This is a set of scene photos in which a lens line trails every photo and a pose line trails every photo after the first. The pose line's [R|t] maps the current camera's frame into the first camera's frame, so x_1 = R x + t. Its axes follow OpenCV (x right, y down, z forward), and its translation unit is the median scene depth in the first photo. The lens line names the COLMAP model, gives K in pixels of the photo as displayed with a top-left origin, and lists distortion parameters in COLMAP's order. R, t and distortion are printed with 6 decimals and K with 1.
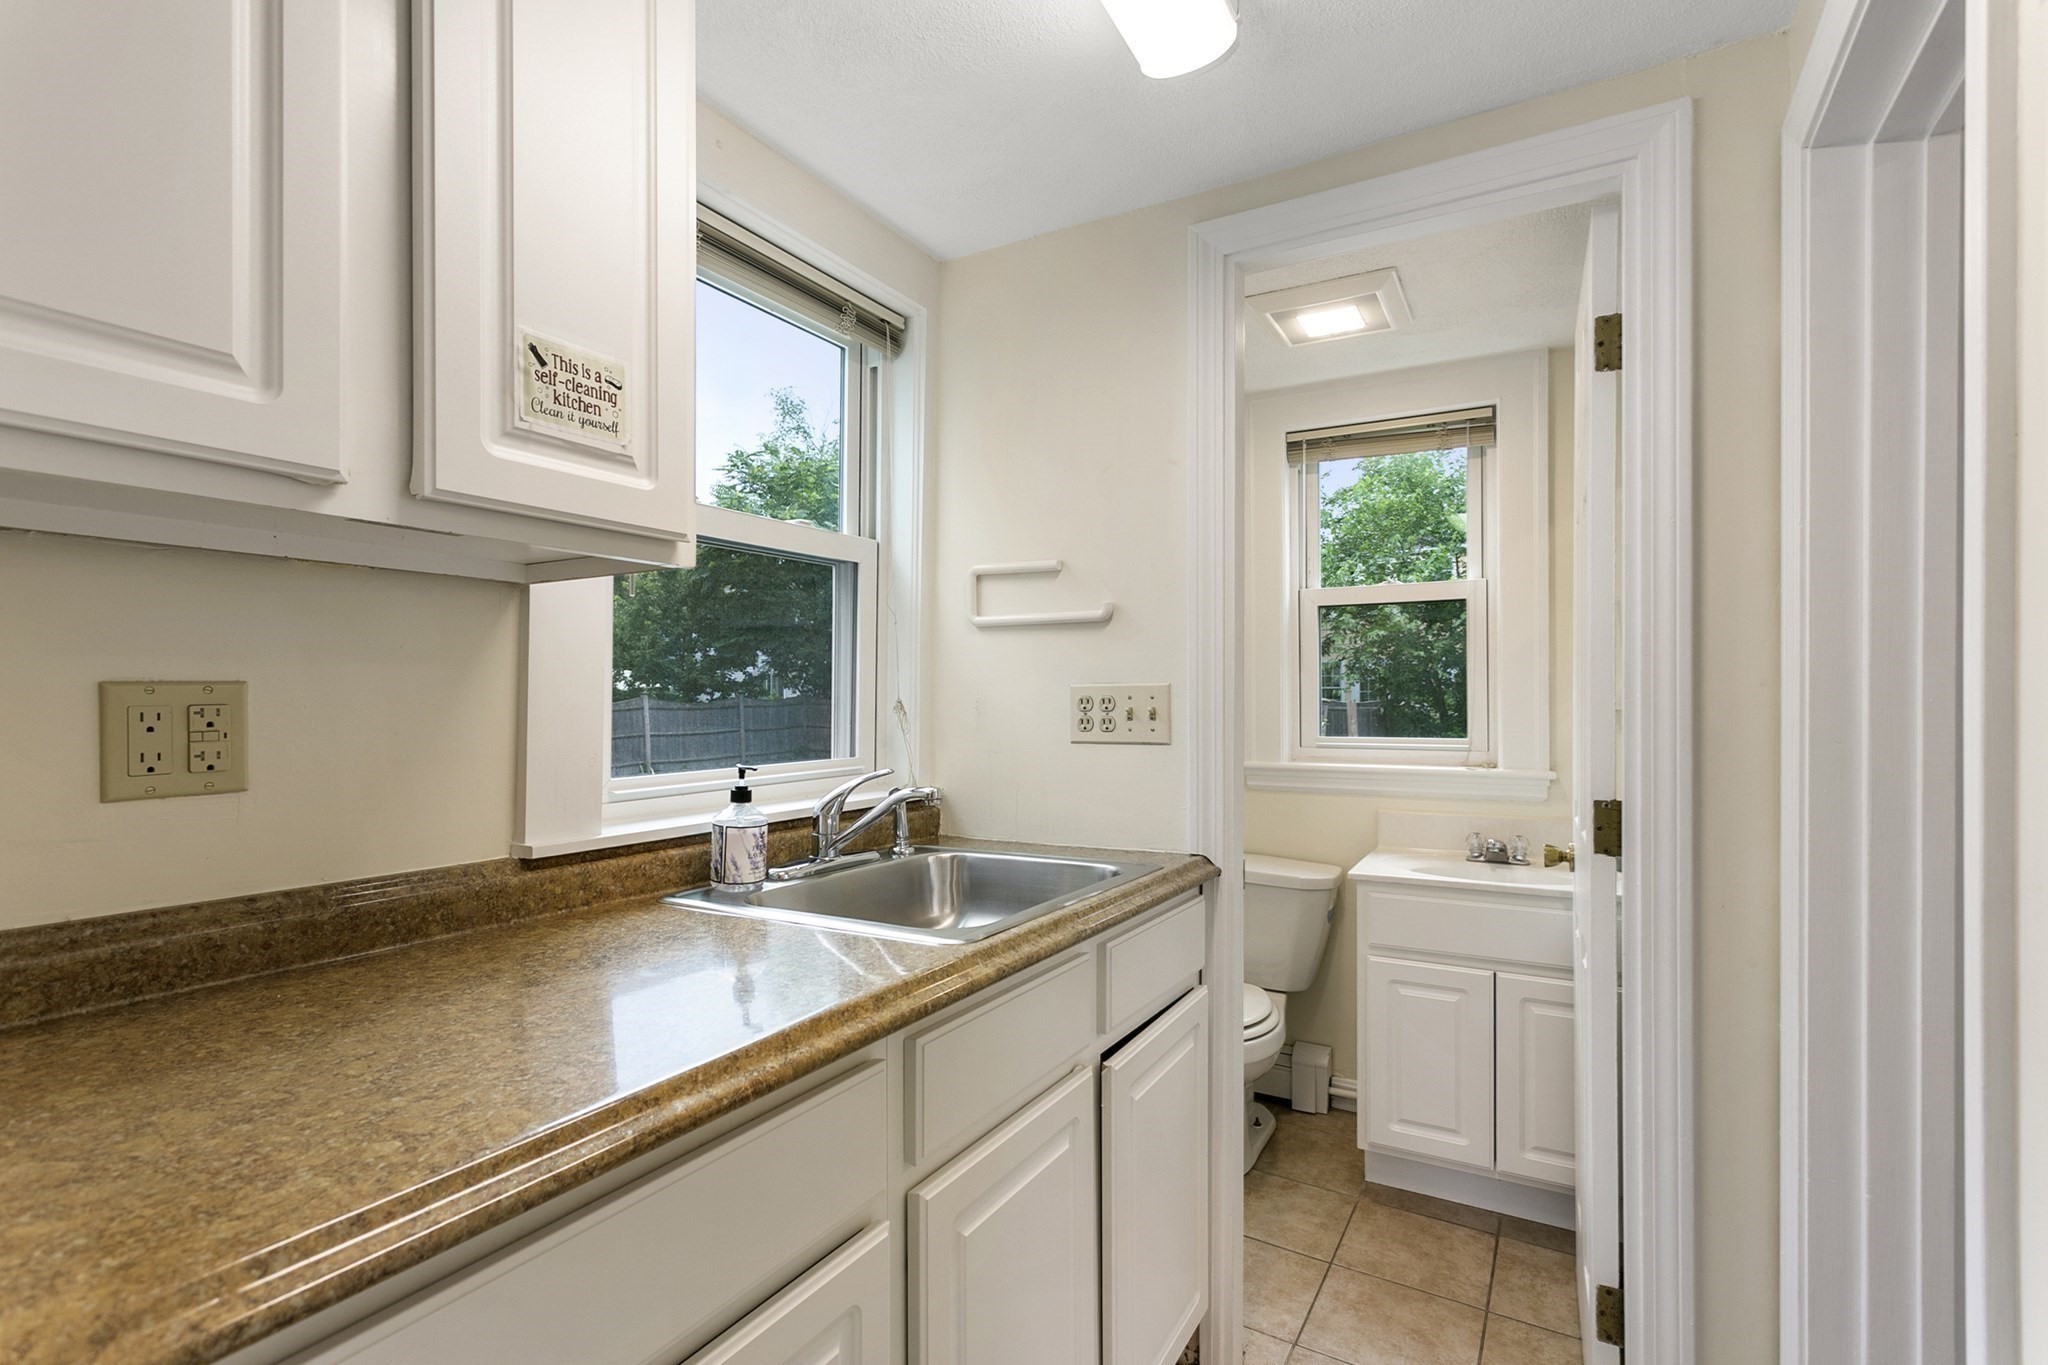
lens RADIAL K [[975.9, 0, 1014.8], [0, 975.9, 693.8], [0, 0, 1]] dist [0.004459, 0.001210]
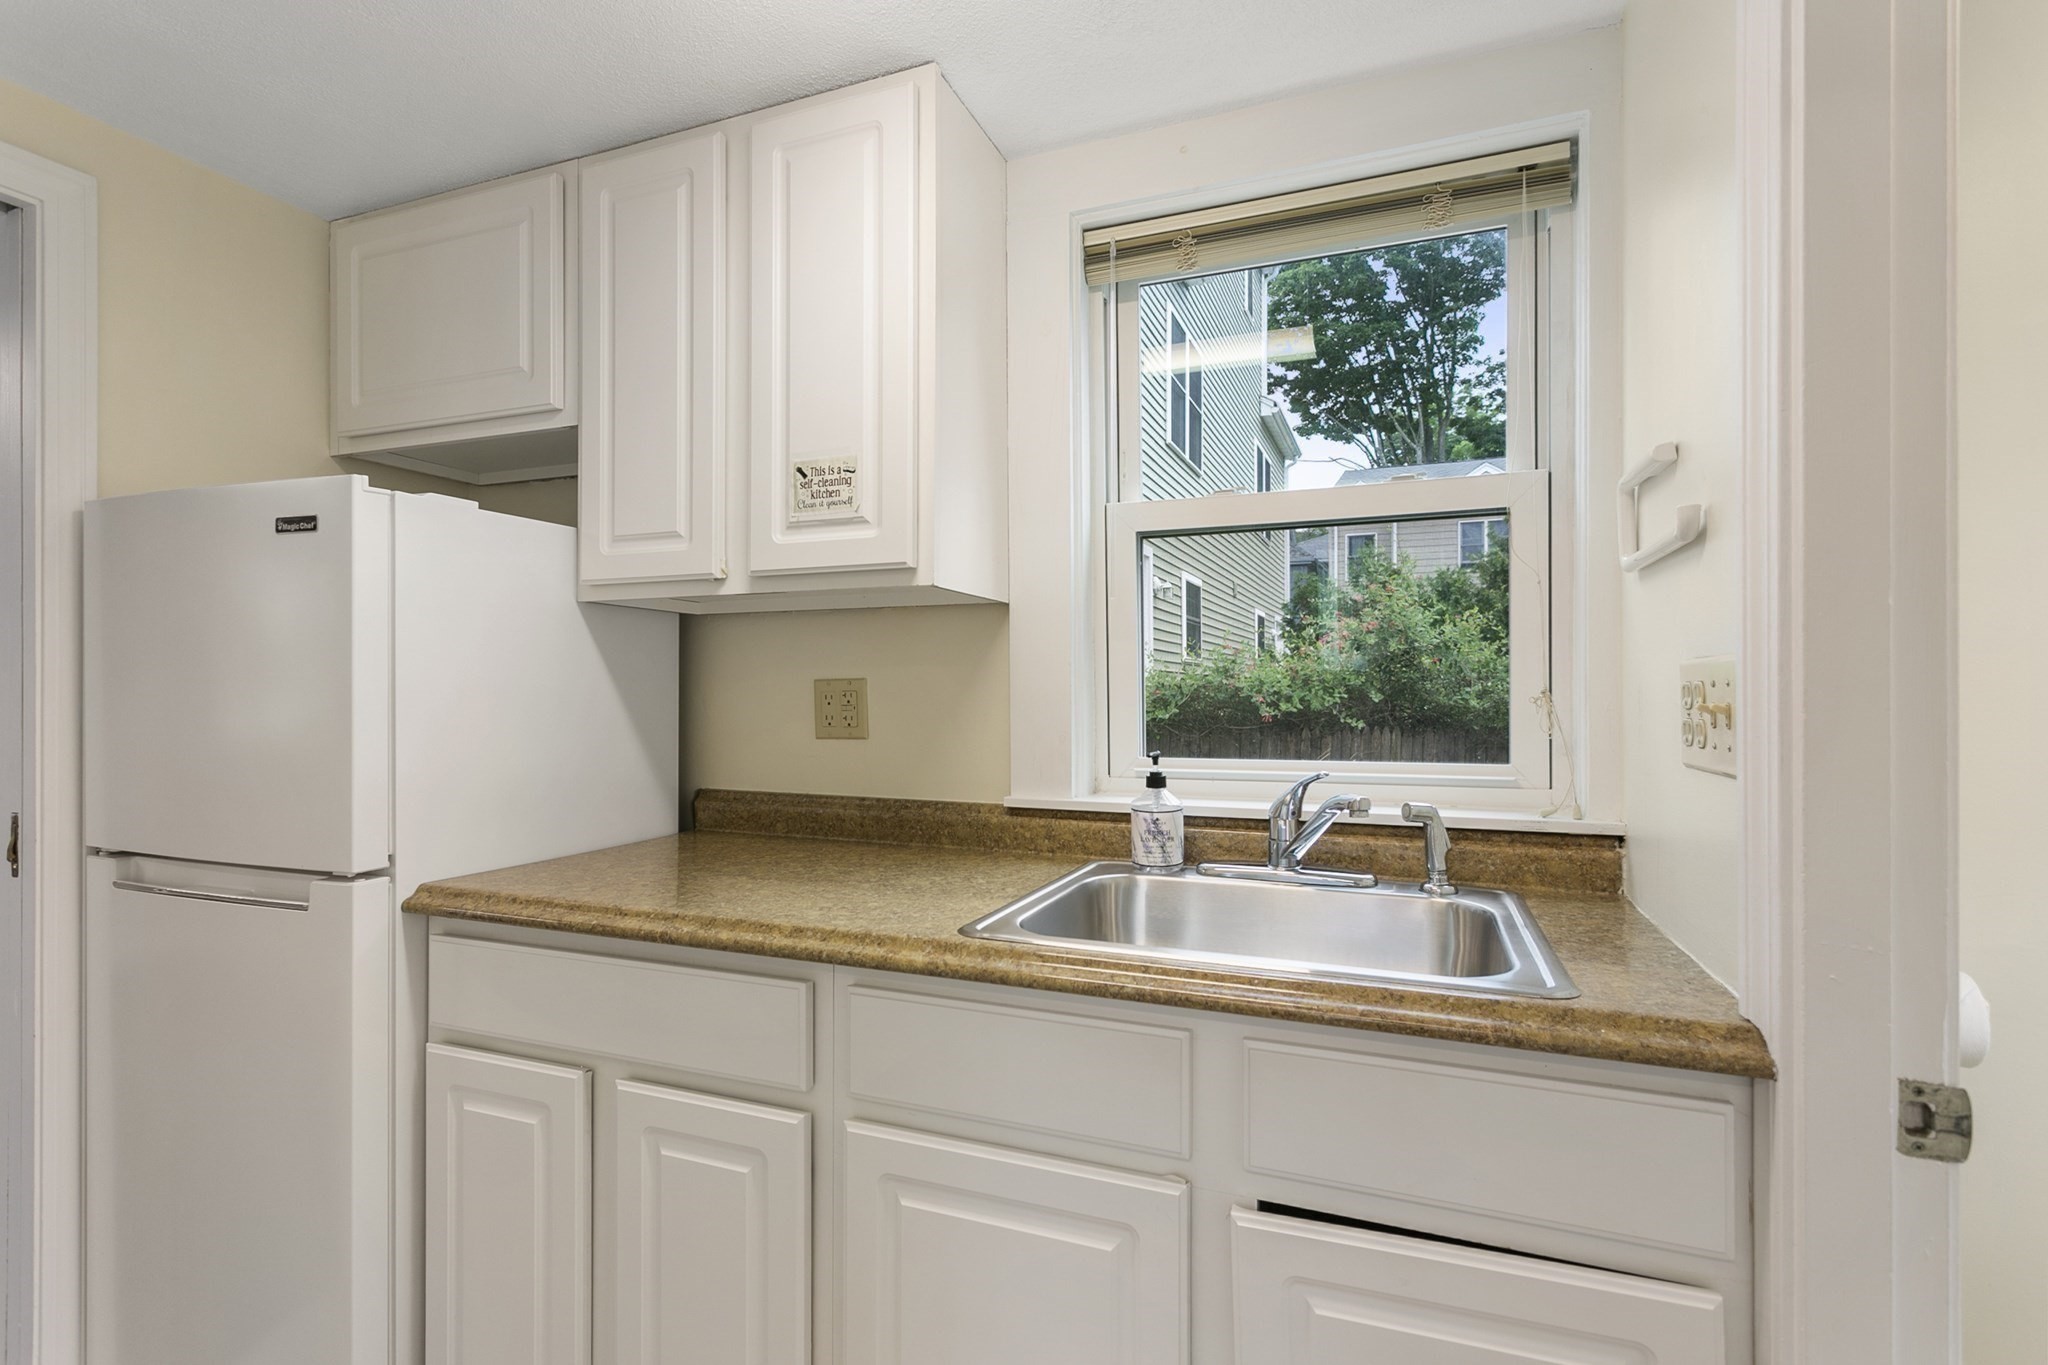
lens RADIAL K [[975.1, 0, 1017.9], [0, 975.1, 689.0], [0, 0, 1]] dist [0.001718, 0.000411]
pose [[0.146212, 0.000587, -0.989253, 0.564679], [0.006014, 0.999981, 0.001482, 0.003226], [0.989235, -0.006166, 0.146206, 0.552571]]
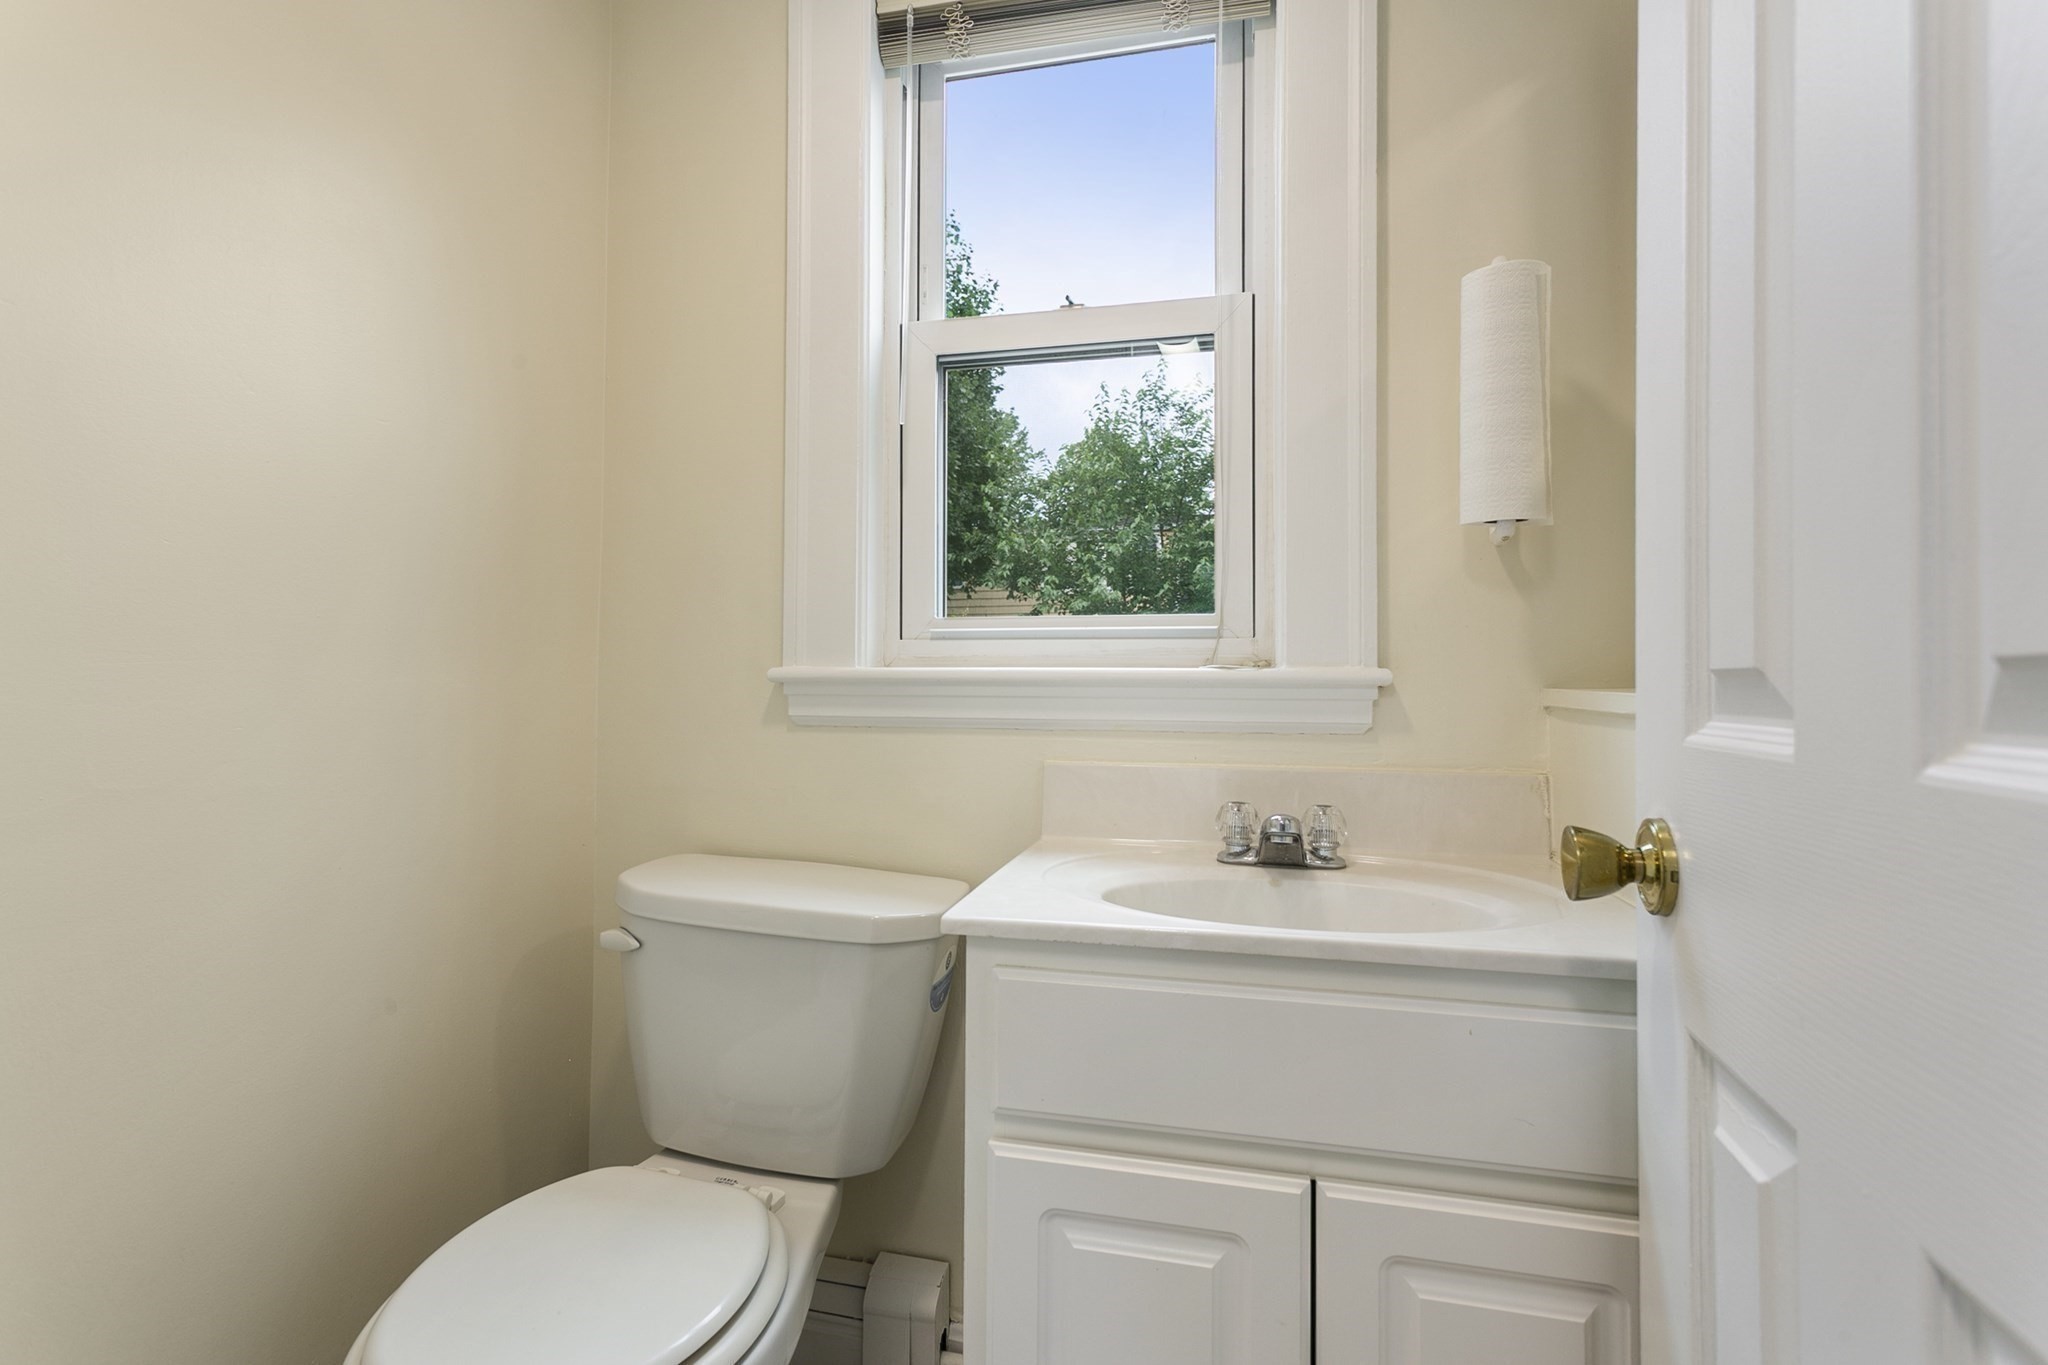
lens RADIAL K [[977.2, 0, 1016.8], [0, 977.2, 683.3], [0, 0, 1]] dist [0.003748, 0.001010]
pose [[0.960052, 0.008102, 0.279704, 0.338811], [-0.007888, 0.999967, -0.001892, 0.123100], [-0.279710, -0.000390, 0.960085, 0.818210]]
